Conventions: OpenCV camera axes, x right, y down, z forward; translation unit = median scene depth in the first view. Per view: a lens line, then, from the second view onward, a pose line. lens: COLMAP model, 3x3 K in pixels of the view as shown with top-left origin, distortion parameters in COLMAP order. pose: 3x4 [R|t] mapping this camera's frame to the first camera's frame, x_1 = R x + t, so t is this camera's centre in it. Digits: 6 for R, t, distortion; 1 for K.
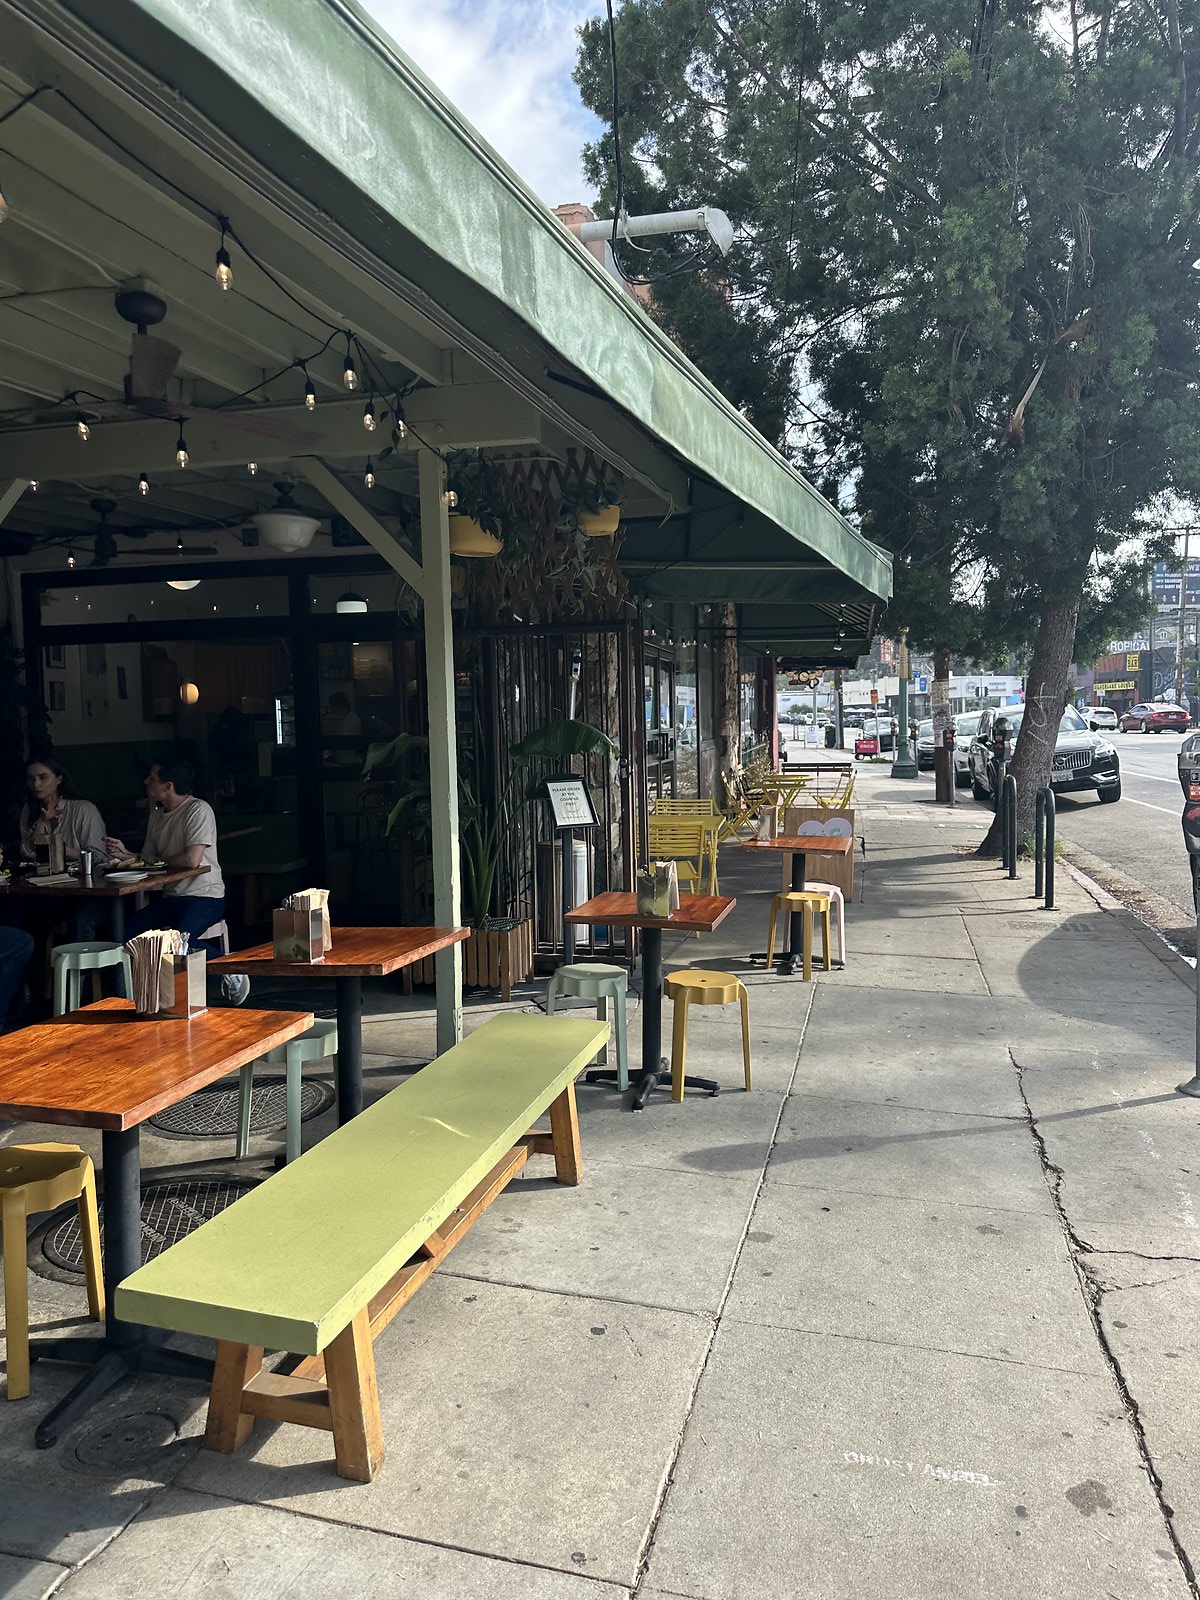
lens RADIAL K [[1079.0, 0, 600.0], [0, 1079.0, 800.0], [0, 0, 1]] dist [0.165751, -0.286248]
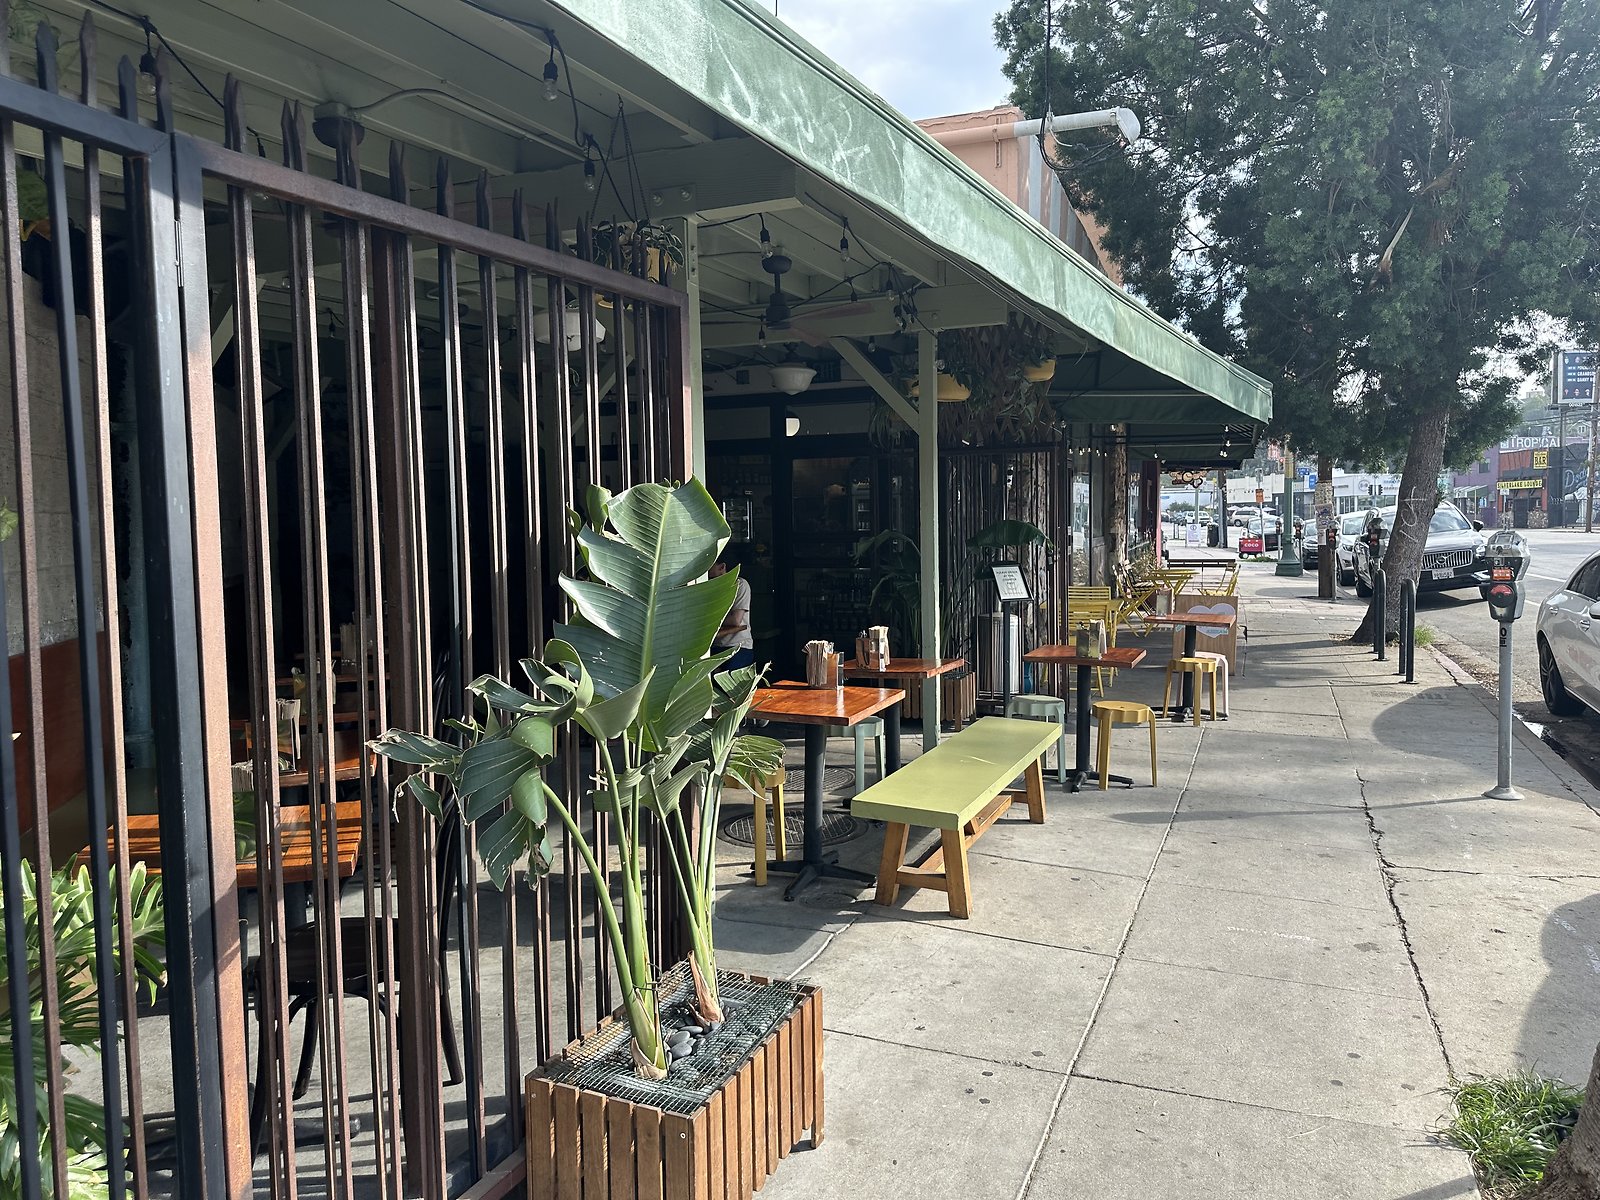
lens RADIAL K [[1096.5, 0, 800.0], [0, 1096.5, 600.0], [0, 0, 1]] dist [0.061077, -0.111697]
pose [[0.989073, 0.011906, -0.146942, -0.065292], [-0.011814, 0.999929, 0.001497, 0.019012], [0.146949, 0.000255, 0.989144, -0.276568]]
